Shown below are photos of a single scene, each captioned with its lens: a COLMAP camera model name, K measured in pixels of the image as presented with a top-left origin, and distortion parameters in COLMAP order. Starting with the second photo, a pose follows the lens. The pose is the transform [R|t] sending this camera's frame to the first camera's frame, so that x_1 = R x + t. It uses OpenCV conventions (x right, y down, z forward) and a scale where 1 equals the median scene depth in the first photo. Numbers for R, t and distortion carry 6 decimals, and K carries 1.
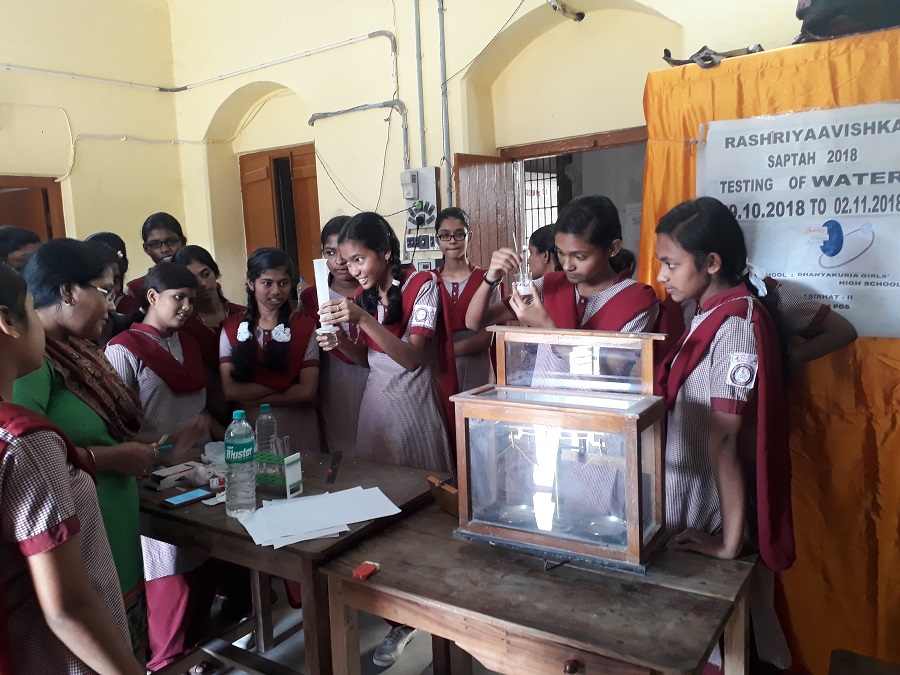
lens RADIAL K [[693.4, 0, 452.6], [0, 693.4, 328.1], [0, 0, 1]] dist [0.012725, -0.027197]
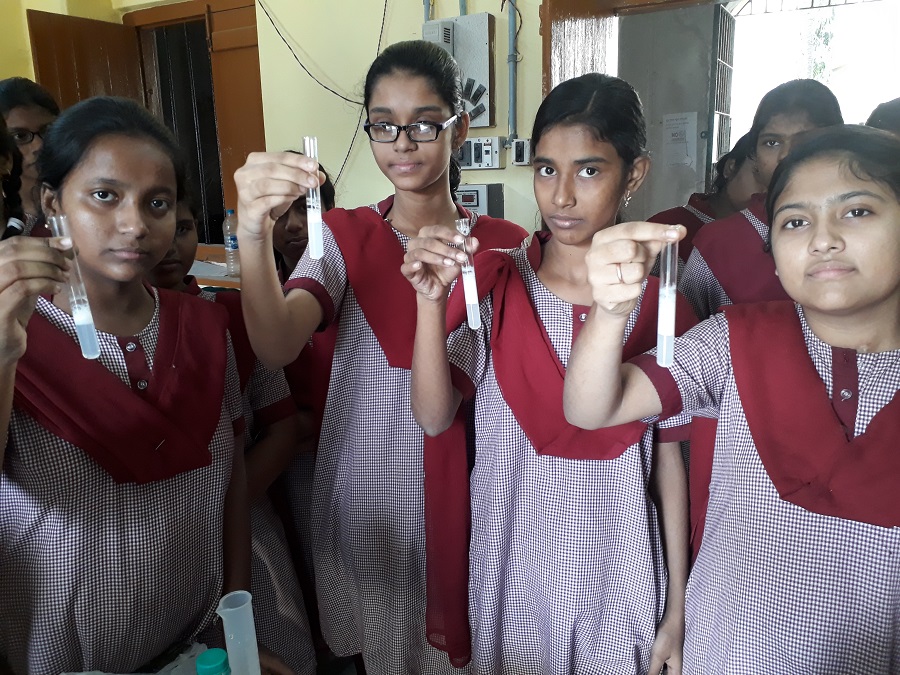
lens RADIAL K [[693.4, 0, 449.9], [0, 693.4, 342.1], [0, 0, 1]] dist [0.012725, -0.027197]
pose [[0.992839, -0.009897, 0.119051, -0.206455], [-0.004732, 0.992523, 0.121970, -0.066591], [-0.119368, -0.121659, 0.985368, 0.706104]]
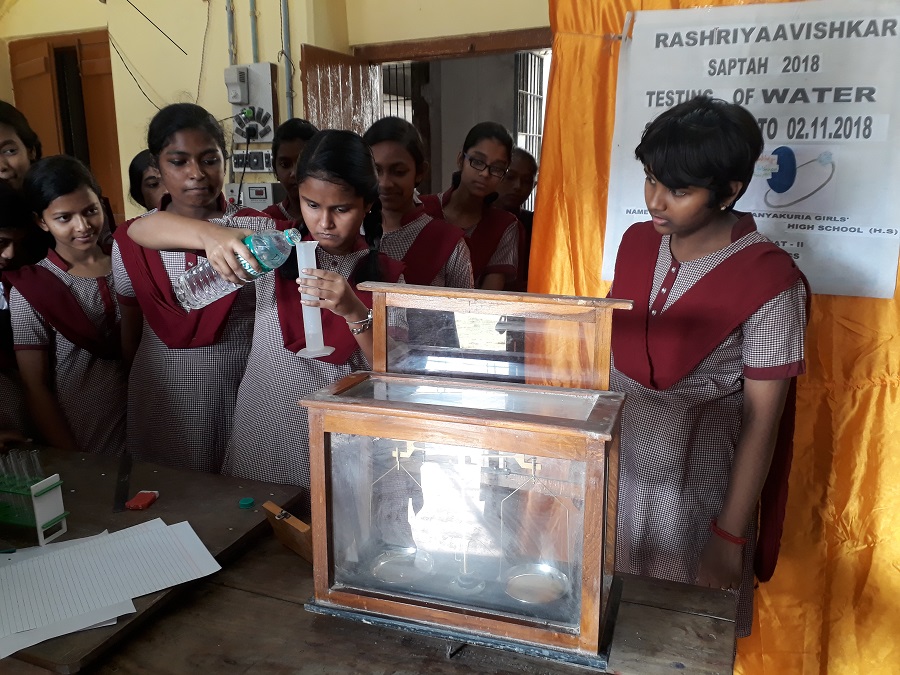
lens RADIAL K [[693.4, 0, 447.7], [0, 693.4, 323.8], [0, 0, 1]] dist [0.012725, -0.027197]
pose [[0.975901, -0.009107, 0.218022, -0.006044], [-0.009976, 0.996222, 0.086267, -0.017269], [-0.217984, -0.086363, 0.972124, 0.285245]]
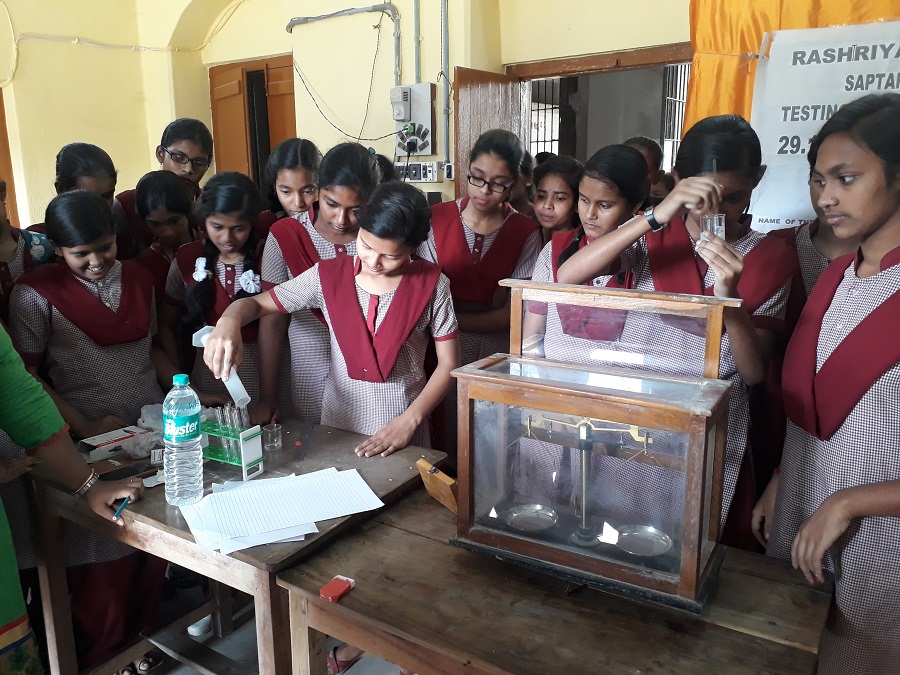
lens RADIAL K [[693.4, 0, 453.4], [0, 693.4, 324.3], [0, 0, 1]] dist [0.012725, -0.027197]
pose [[0.999198, 0.030216, 0.026293, -0.017589], [-0.032347, 0.995870, 0.084837, -0.013316], [-0.023621, -0.085619, 0.996048, 0.182979]]
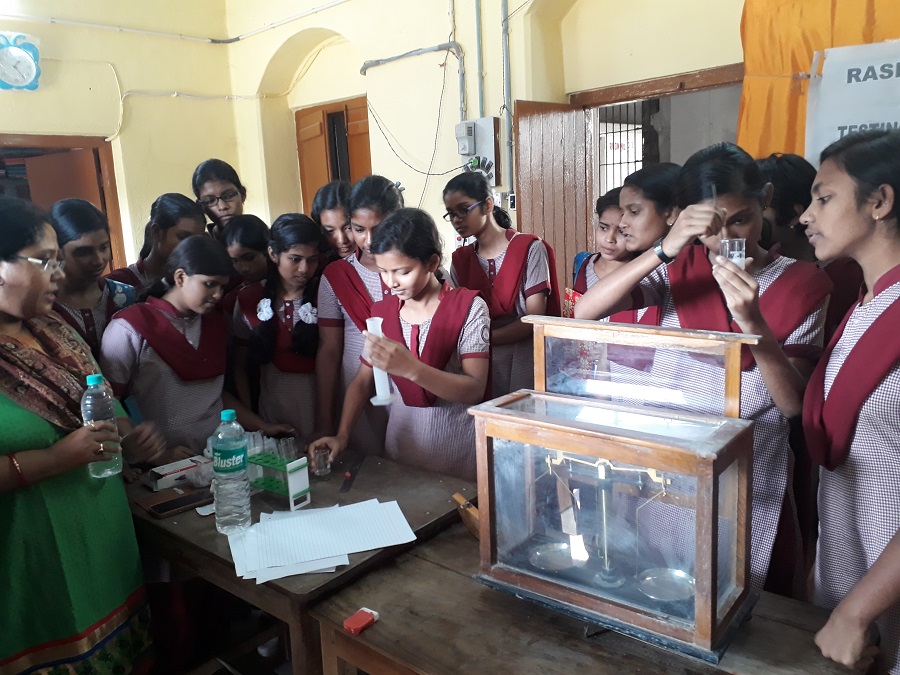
lens RADIAL K [[693.4, 0, 458.3], [0, 693.4, 326.5], [0, 0, 1]] dist [0.012725, -0.027197]
pose [[0.993611, 0.015595, -0.111780, 0.054048], [-0.009162, 0.998284, 0.057841, -0.029361], [0.112490, -0.056448, 0.992048, 0.174588]]
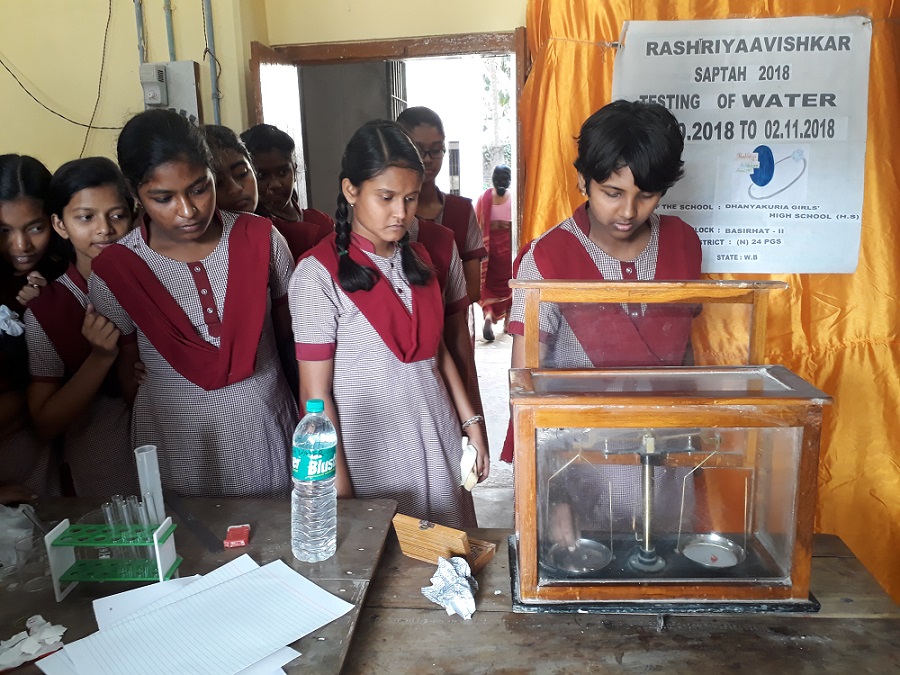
lens RADIAL K [[693.4, 0, 429.5], [0, 693.4, 328.3], [0, 0, 1]] dist [0.012725, -0.027197]
pose [[0.886345, -0.076622, 0.456642, -0.264637], [0.041145, 0.995345, 0.087152, -0.014711], [-0.461194, -0.058459, 0.885372, 0.377614]]
